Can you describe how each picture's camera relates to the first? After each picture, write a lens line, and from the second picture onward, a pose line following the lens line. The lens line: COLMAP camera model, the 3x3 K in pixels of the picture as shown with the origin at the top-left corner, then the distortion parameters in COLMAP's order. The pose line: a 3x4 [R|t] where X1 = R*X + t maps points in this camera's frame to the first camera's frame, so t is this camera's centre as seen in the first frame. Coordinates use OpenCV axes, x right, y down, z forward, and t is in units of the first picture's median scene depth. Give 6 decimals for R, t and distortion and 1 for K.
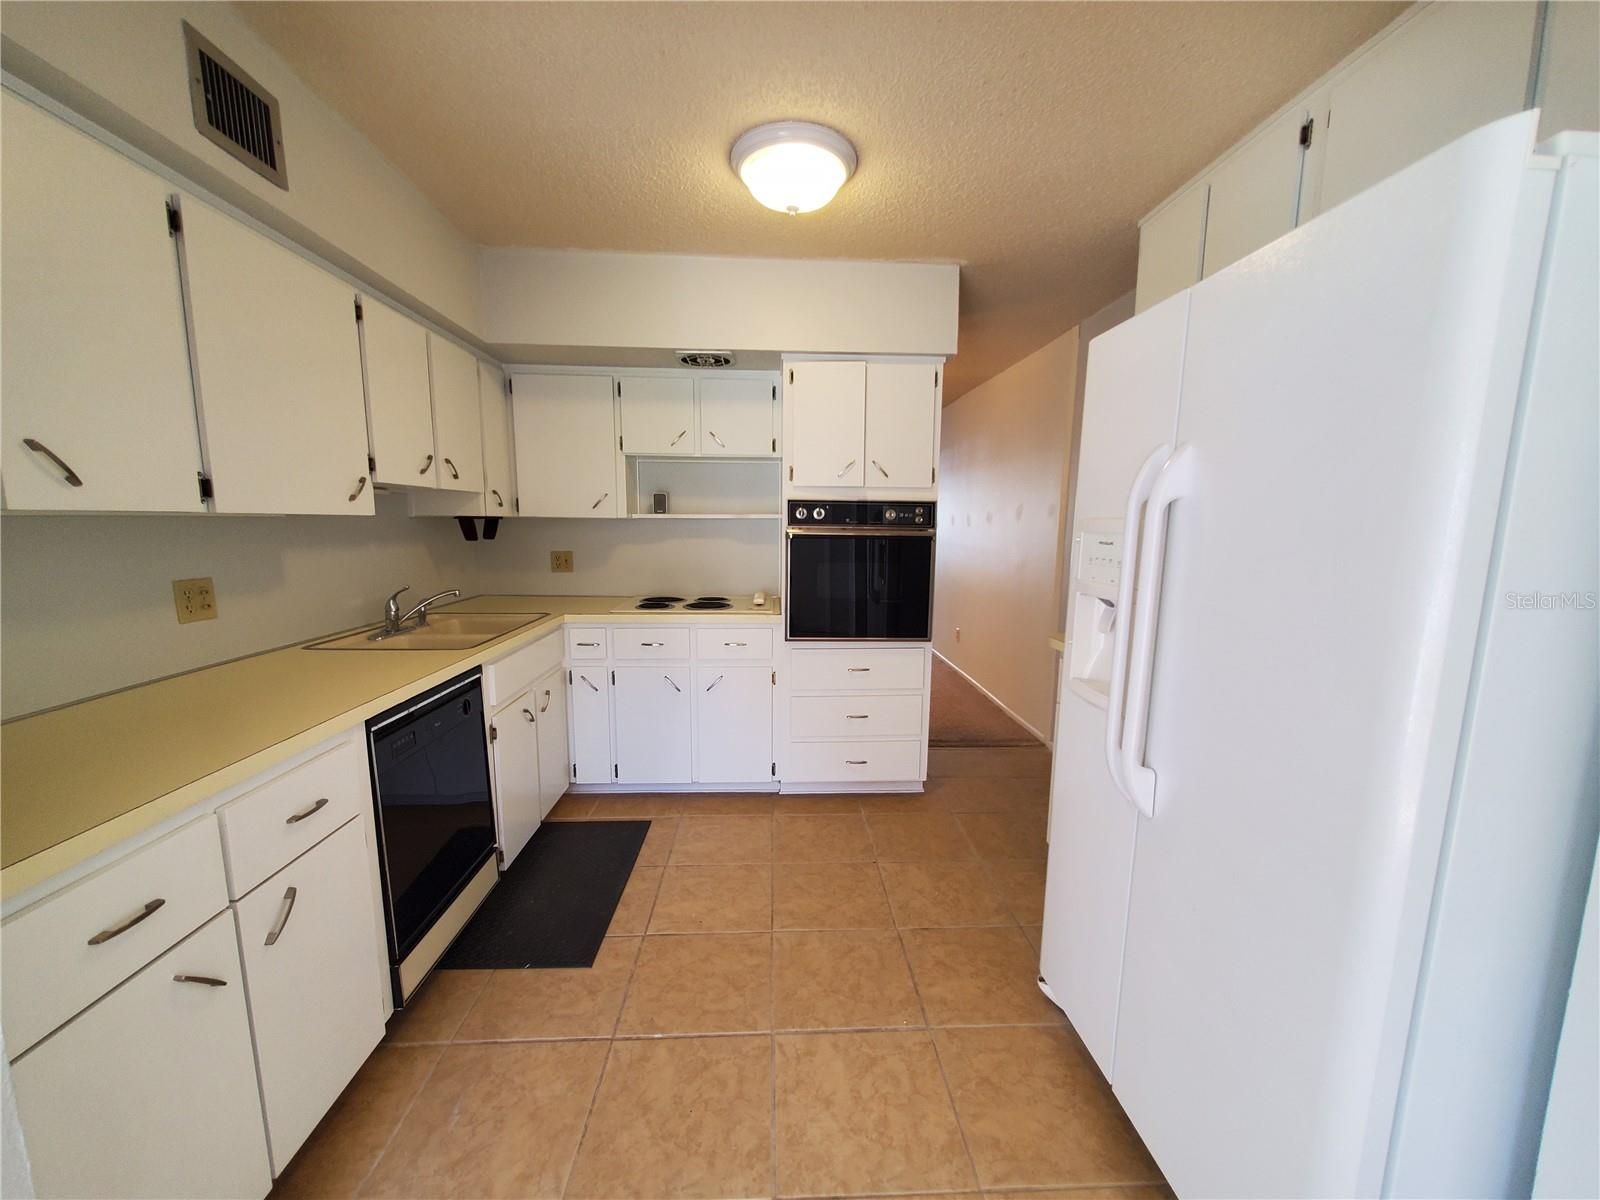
lens RADIAL K [[635.1, 0, 801.9], [0, 635.1, 610.7], [0, 0, 1]] dist [0.000047, -0.003220]
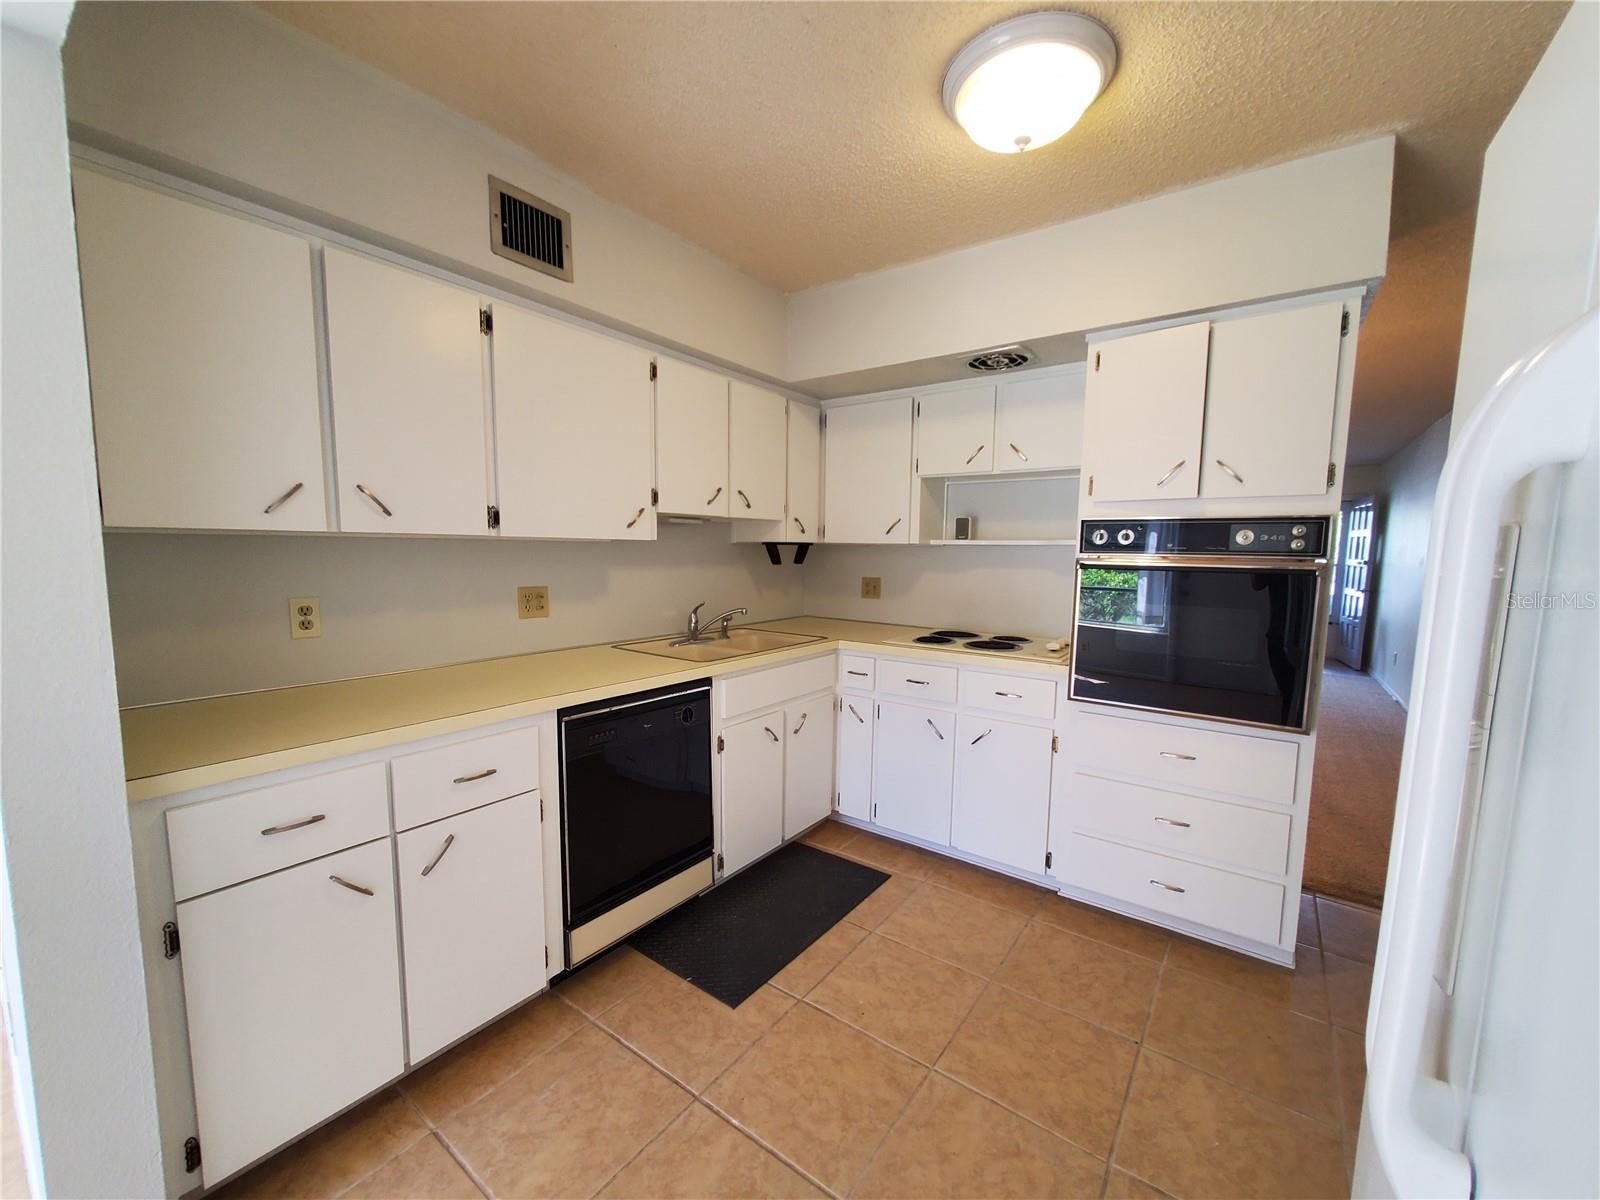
lens RADIAL K [[634.2, 0, 803.0], [0, 634.2, 611.7], [0, 0, 1]] dist [0.000534, -0.000096]
pose [[0.775453, 0.063380, -0.628216, 0.245545], [-0.093588, 0.995497, -0.015088, -0.021676], [0.624431, 0.070494, 0.777892, 0.223735]]
